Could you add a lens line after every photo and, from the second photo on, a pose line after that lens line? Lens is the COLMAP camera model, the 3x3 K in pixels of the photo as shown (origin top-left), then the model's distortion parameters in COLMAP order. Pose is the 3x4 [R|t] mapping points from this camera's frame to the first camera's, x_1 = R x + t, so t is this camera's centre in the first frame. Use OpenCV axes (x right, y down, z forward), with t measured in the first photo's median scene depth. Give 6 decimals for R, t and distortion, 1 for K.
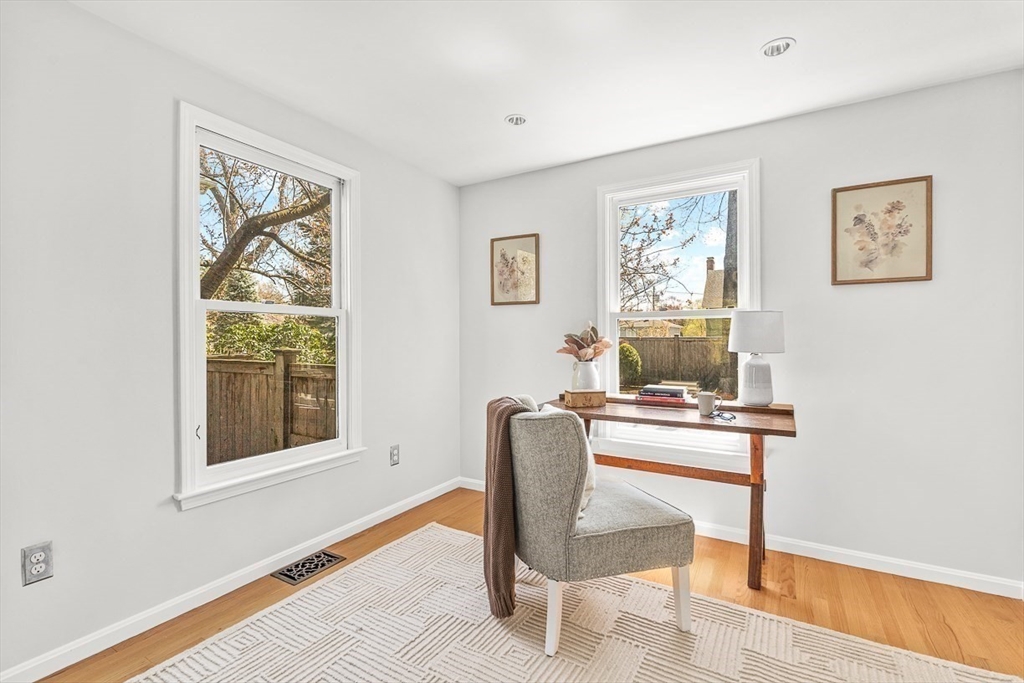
lens RADIAL K [[461.0, 0, 511.7], [0, 461.0, 340.9], [0, 0, 1]] dist [0.001965, 0.000375]
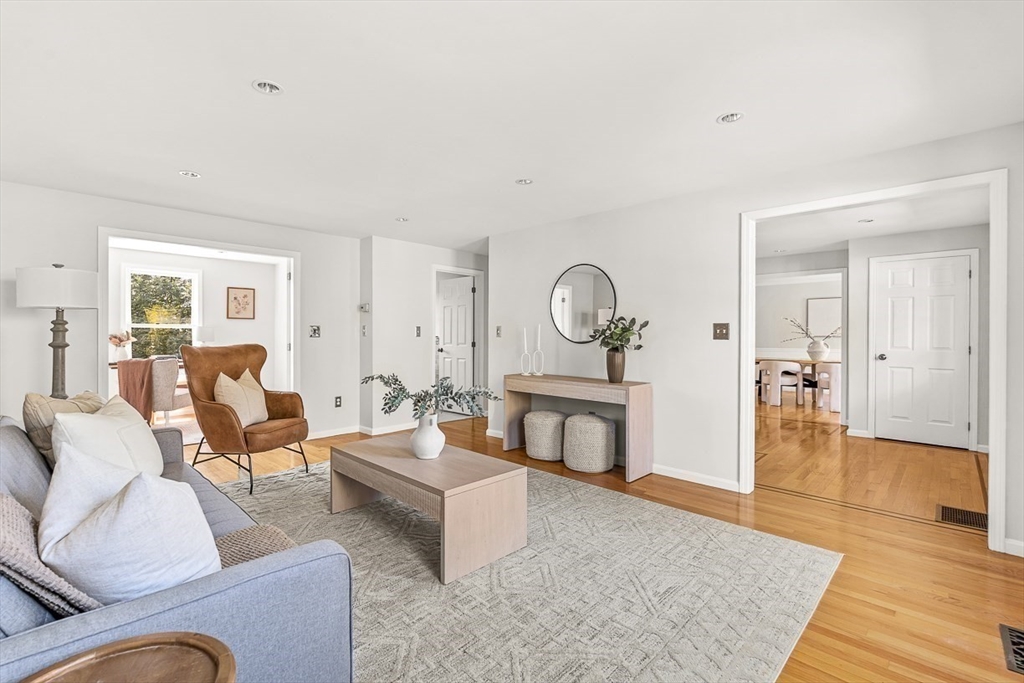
lens RADIAL K [[461.0, 0, 513.4], [0, 461.0, 339.3], [0, 0, 1]] dist [0.001965, 0.000375]
pose [[0.209456, -0.006010, 0.977800, -1.874873], [0.001378, 0.999982, 0.005851, -0.003146], [-0.977817, 0.000122, 0.209461, -1.464960]]
